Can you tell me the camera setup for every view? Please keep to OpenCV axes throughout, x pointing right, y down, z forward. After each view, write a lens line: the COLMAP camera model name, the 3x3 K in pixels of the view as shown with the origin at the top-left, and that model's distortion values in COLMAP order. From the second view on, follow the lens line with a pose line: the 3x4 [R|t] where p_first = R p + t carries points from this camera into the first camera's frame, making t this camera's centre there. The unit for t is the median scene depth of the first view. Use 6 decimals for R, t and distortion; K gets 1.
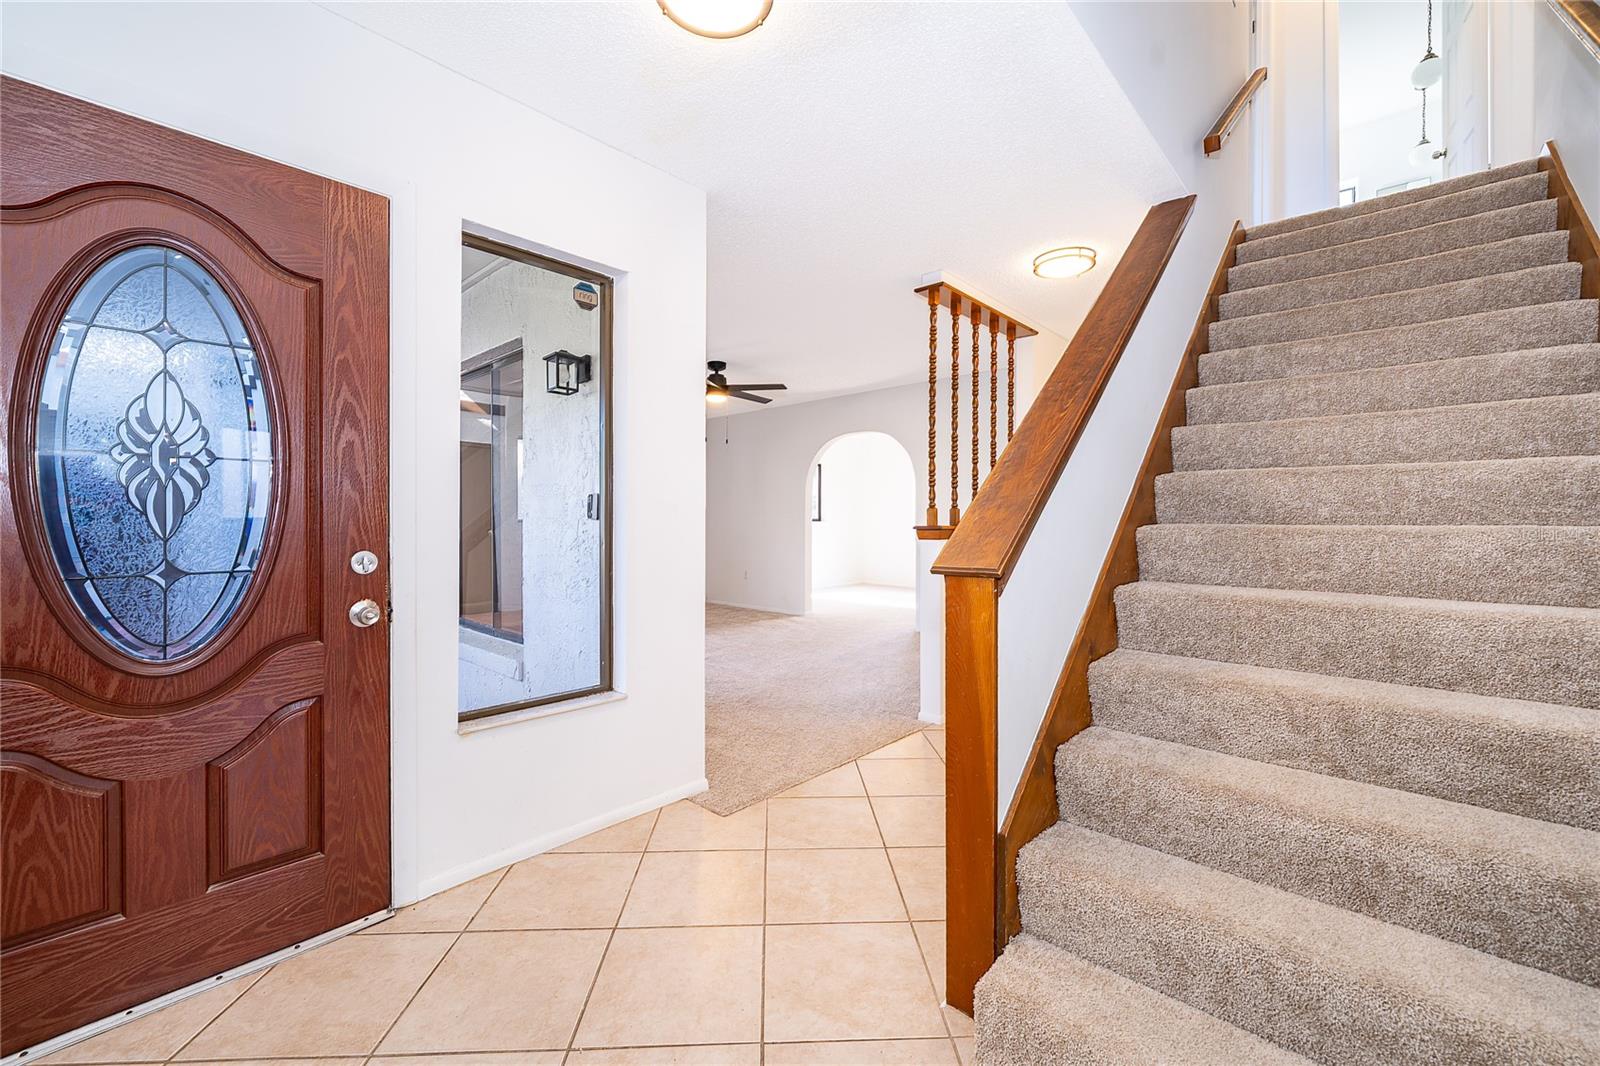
lens RADIAL K [[648.1, 0, 800.0], [0, 648.1, 533.0], [0, 0, 1]] dist [-0.000448, -0.000211]
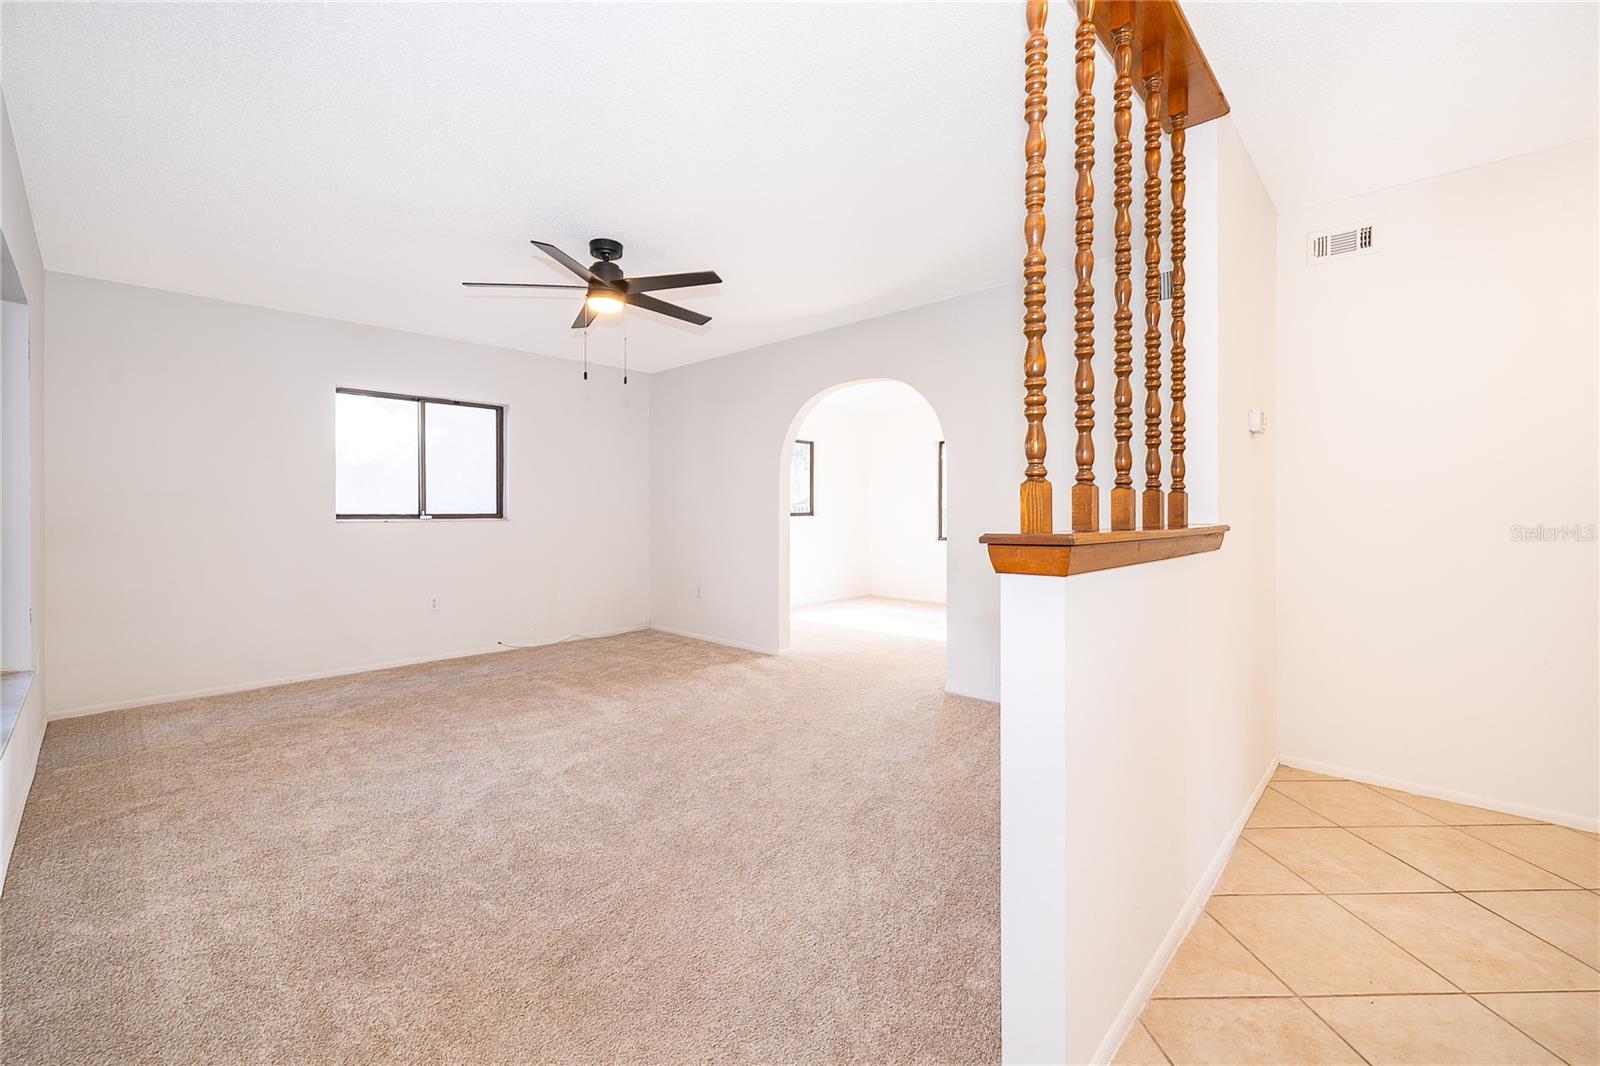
lens RADIAL K [[663.5, 0, 798.6], [0, 663.5, 507.4], [0, 0, 1]] dist [-0.000220, 0.000173]
pose [[0.999853, -0.001519, -0.017066, 0.053737], [0.001044, 0.999613, -0.027793, -0.009719], [0.017101, 0.027771, 0.999468, 0.411306]]
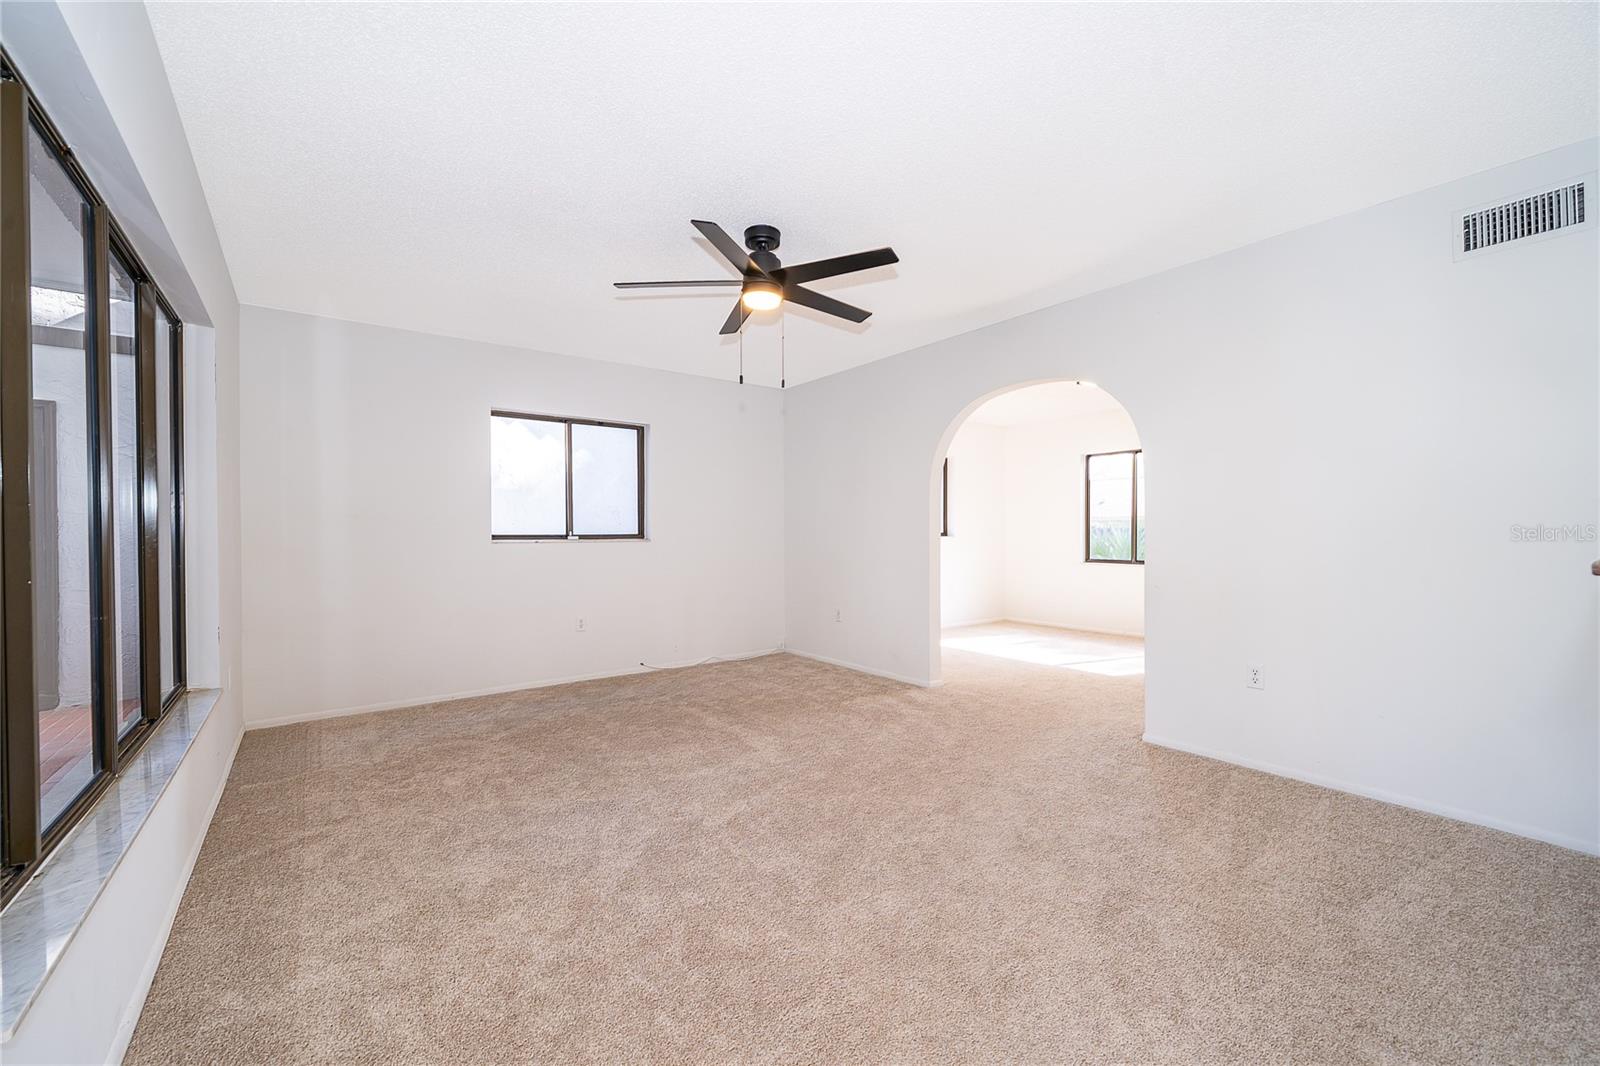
lens RADIAL K [[648.1, 0, 800.0], [0, 648.1, 533.0], [0, 0, 1]] dist [-0.000448, -0.000211]
pose [[0.983231, -0.004395, -0.182314, -0.004525], [0.000386, 0.999757, -0.022021, -0.008798], [0.182366, 0.021582, 0.982994, 0.494385]]
